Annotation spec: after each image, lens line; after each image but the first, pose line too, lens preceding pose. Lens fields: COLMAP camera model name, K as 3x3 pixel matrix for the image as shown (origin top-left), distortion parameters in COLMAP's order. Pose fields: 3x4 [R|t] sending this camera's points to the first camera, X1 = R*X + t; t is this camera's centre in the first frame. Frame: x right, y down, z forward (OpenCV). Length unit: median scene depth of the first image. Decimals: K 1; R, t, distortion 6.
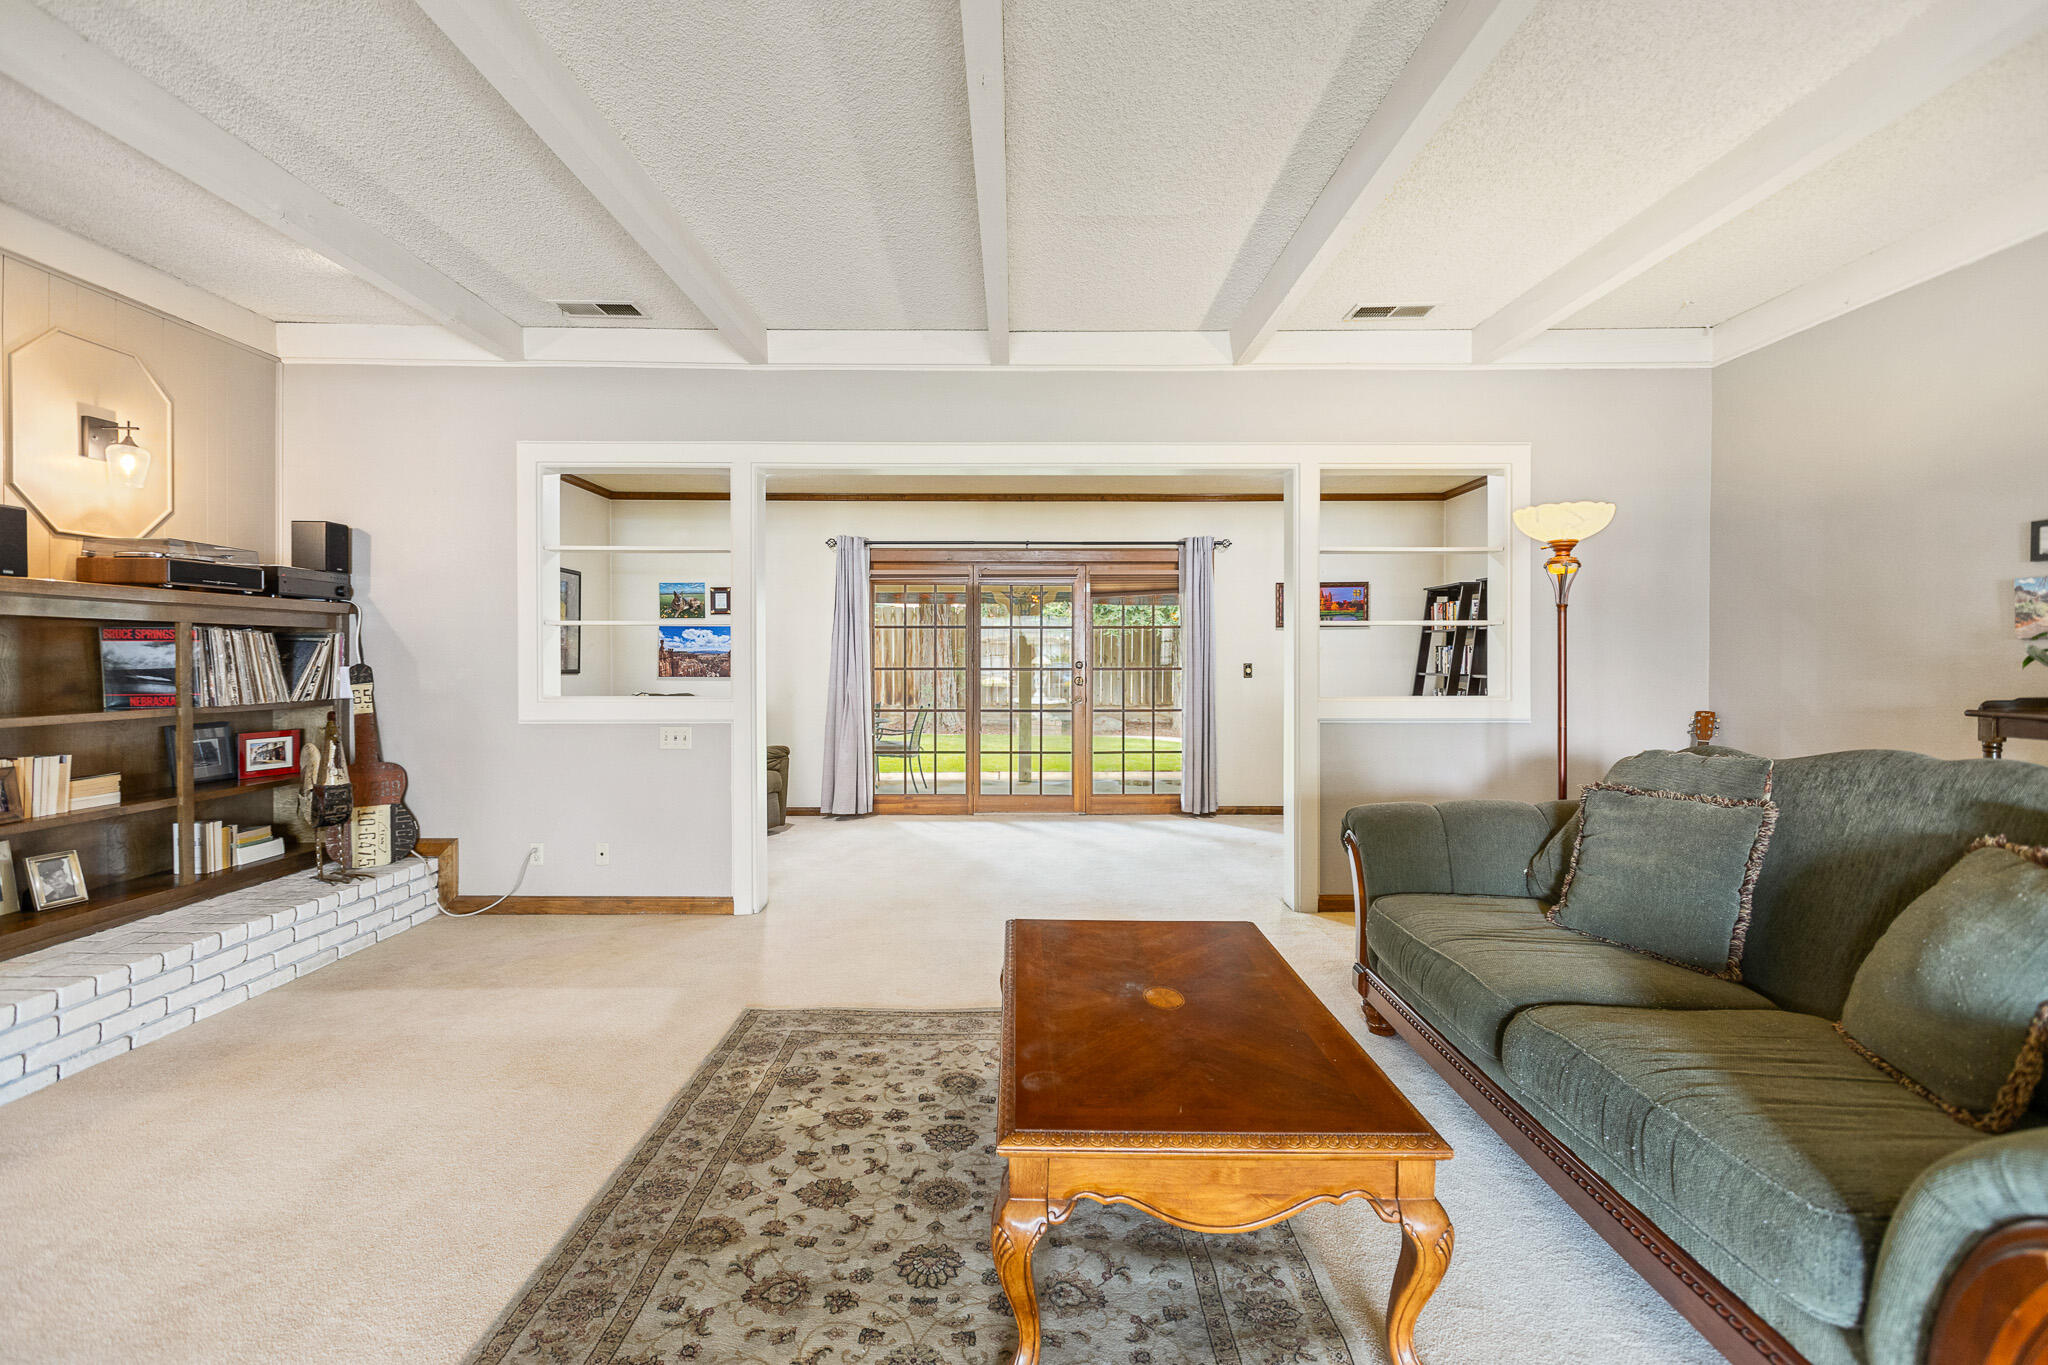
lens RADIAL K [[919.0, 0, 1031.6], [0, 919.0, 675.5], [0, 0, 1]] dist [0.001437, -0.000077]
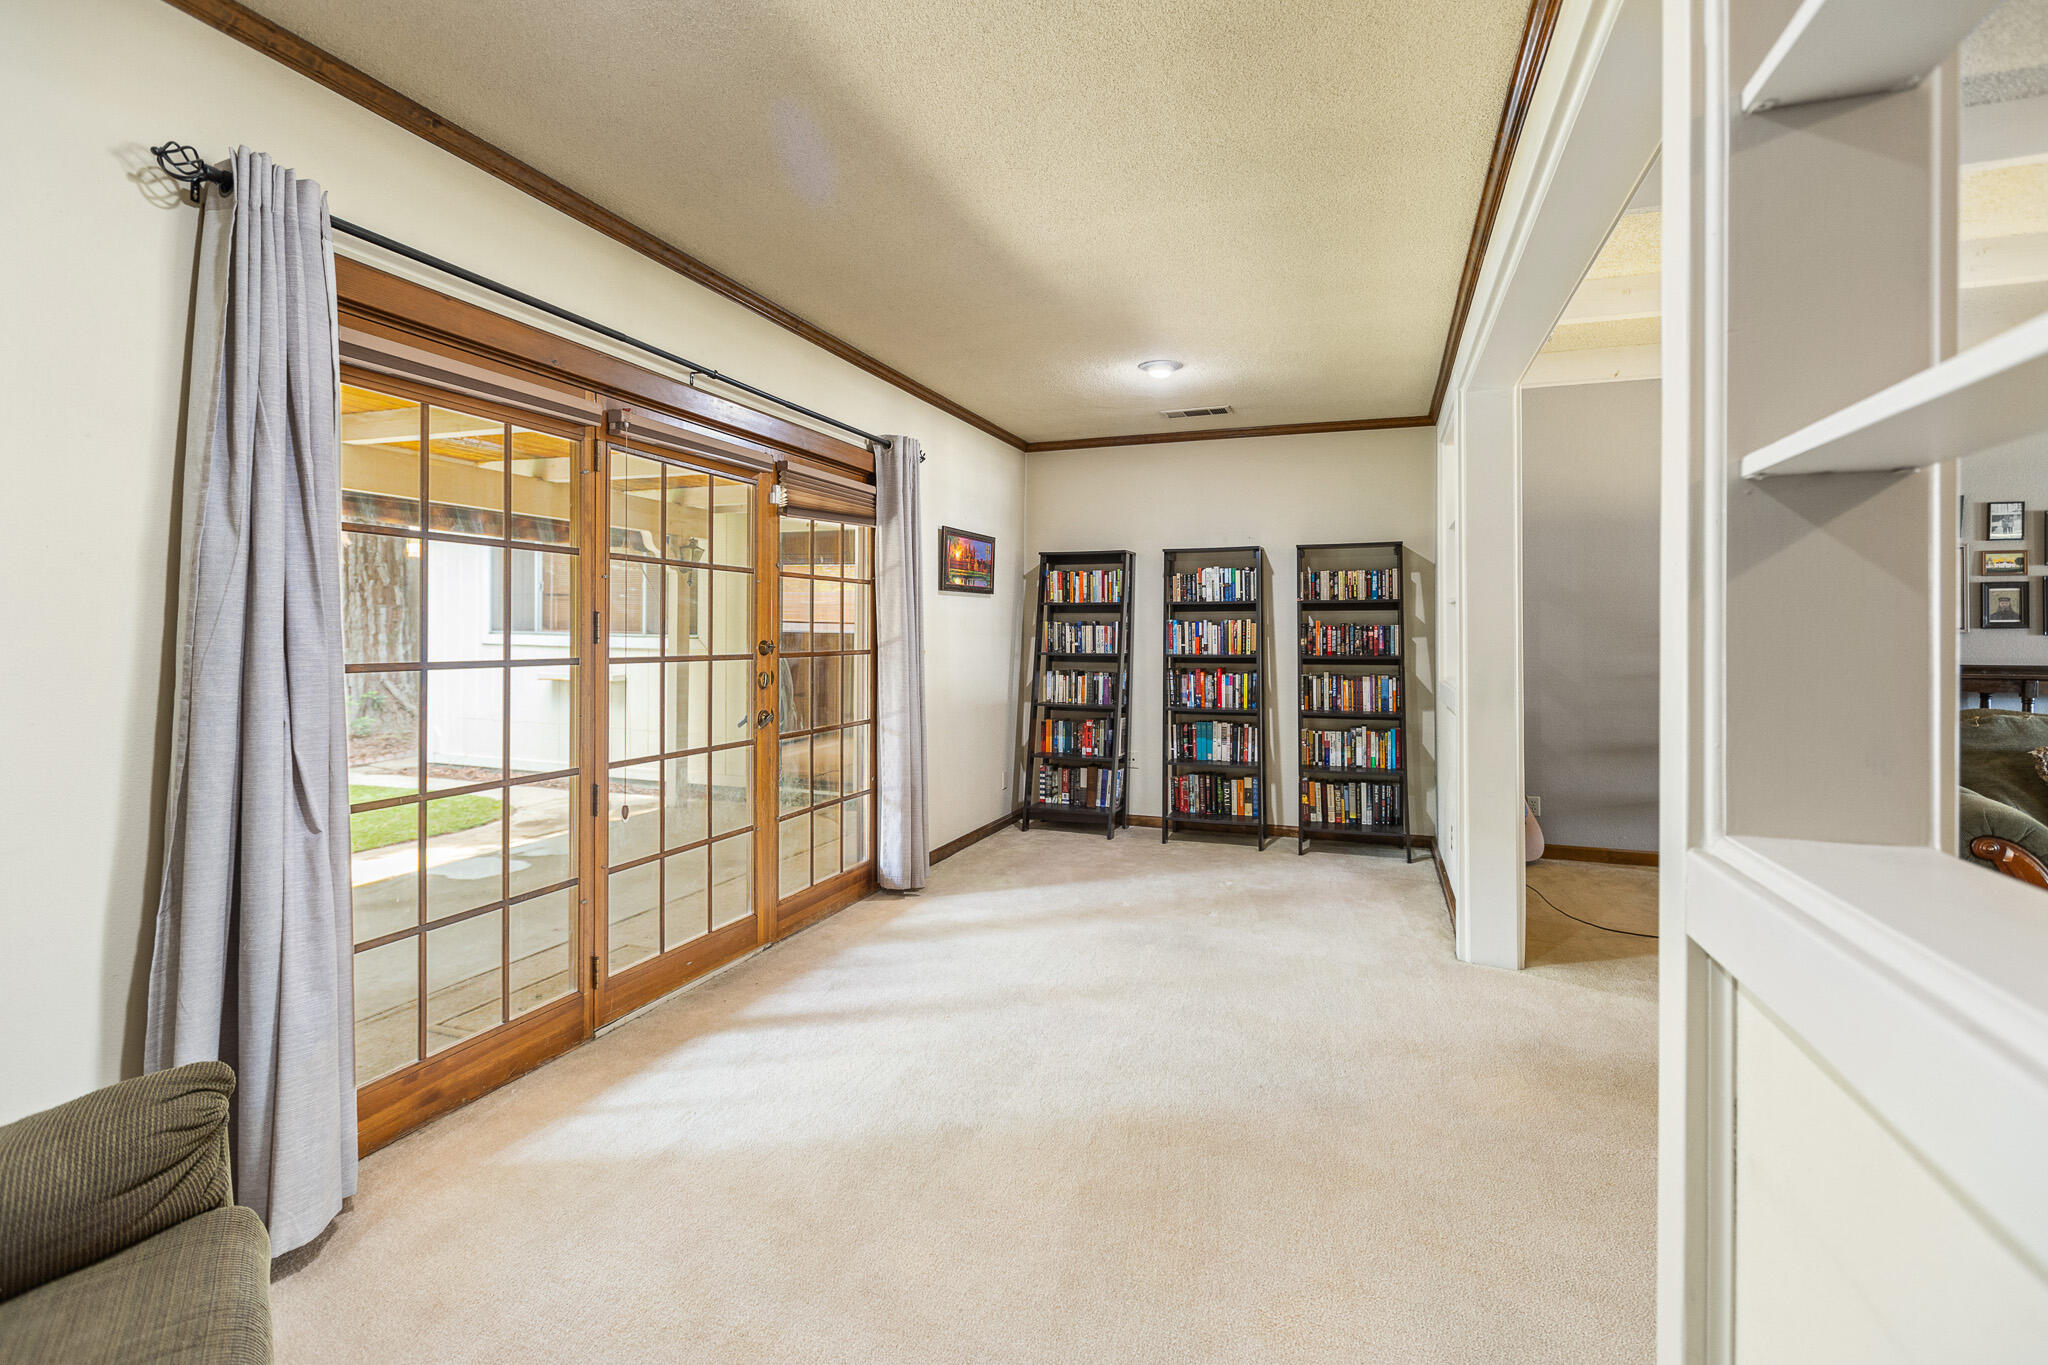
lens RADIAL K [[919.0, 0, 1014.9], [0, 919.0, 636.5], [0, 0, 1]] dist [0.001437, -0.000077]
pose [[0.367474, 0.000751, 0.930034, -0.625515], [0.012640, 0.999903, -0.005802, -0.023359], [-0.929948, 0.013887, 0.367429, 1.215712]]
